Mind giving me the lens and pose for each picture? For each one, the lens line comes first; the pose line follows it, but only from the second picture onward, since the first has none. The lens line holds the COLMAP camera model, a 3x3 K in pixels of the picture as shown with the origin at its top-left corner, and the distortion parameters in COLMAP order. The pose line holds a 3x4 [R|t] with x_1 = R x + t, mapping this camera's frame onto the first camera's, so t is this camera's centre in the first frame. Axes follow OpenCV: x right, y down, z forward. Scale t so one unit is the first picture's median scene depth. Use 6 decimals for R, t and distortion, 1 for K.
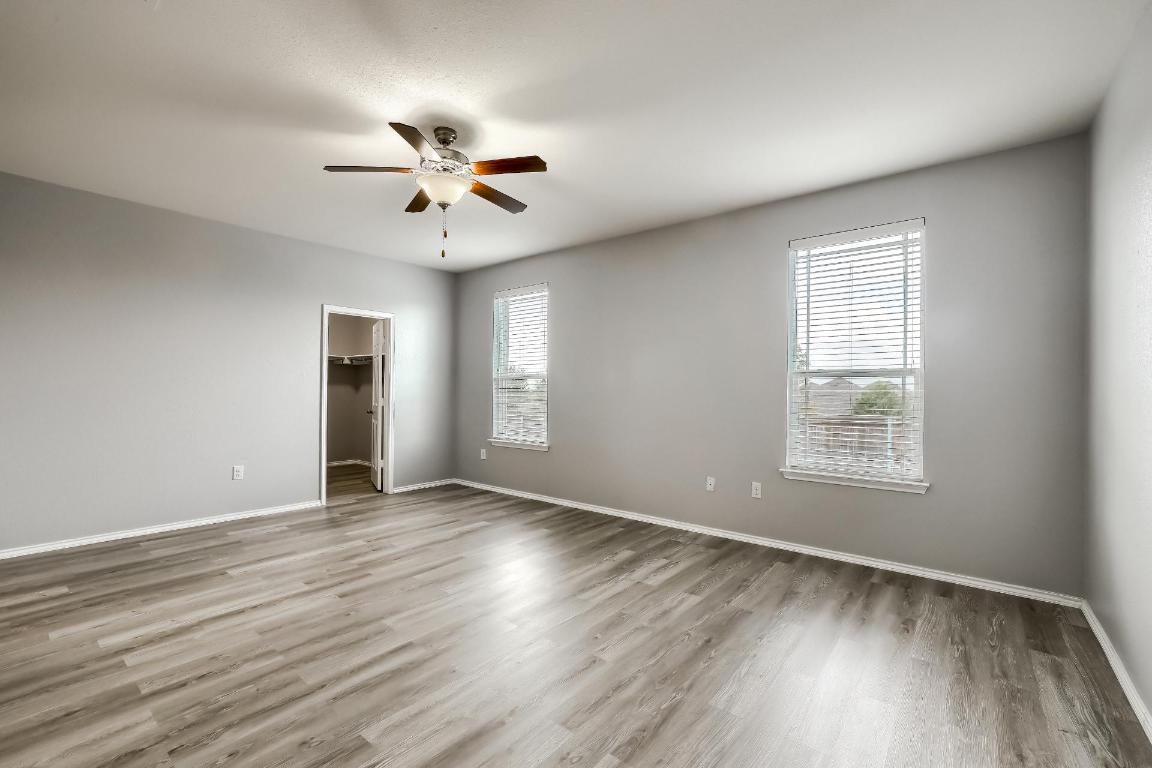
lens RADIAL K [[532.4, 0, 593.9], [0, 532.4, 384.0], [0, 0, 1]] dist [0.023409, 0.006014]
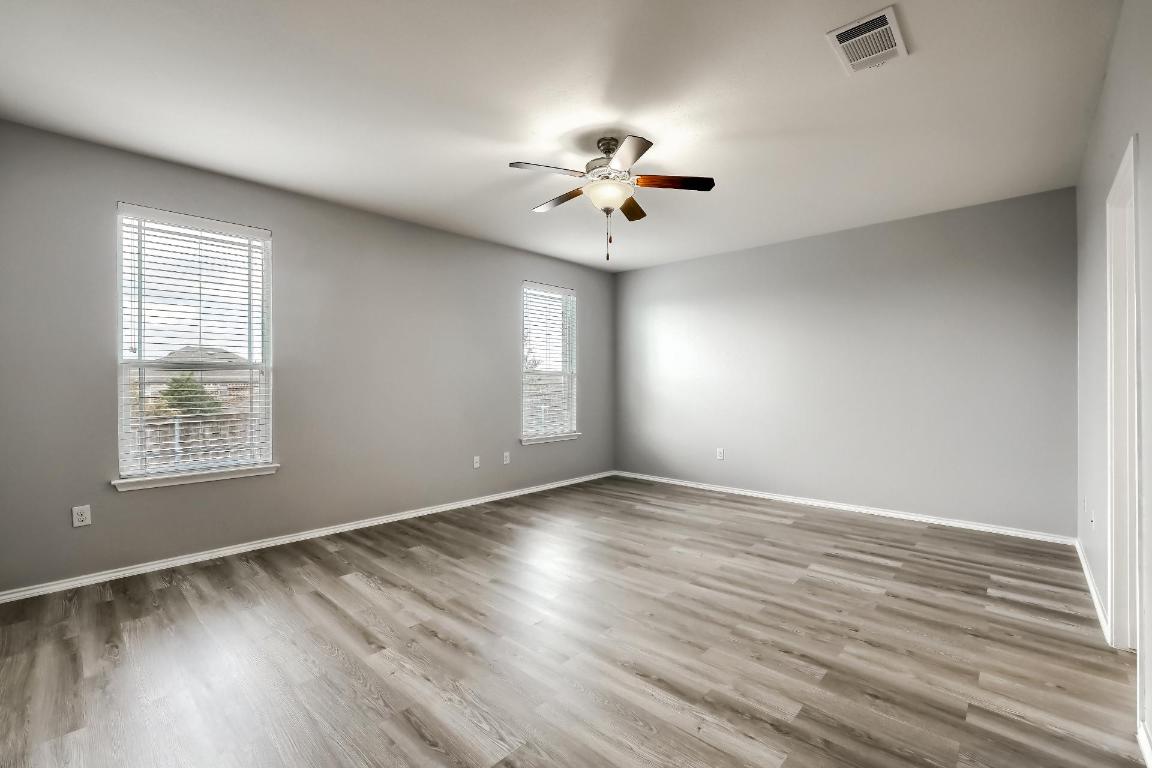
lens RADIAL K [[493.1, 0, 574.7], [0, 493.1, 388.0], [0, 0, 1]] dist [-0.048518, 0.018992]
pose [[0.027092, -0.010006, 0.999583, -1.285222], [-0.013641, 0.999853, 0.010378, 0.004319], [-0.999540, -0.013916, 0.026952, 1.067776]]
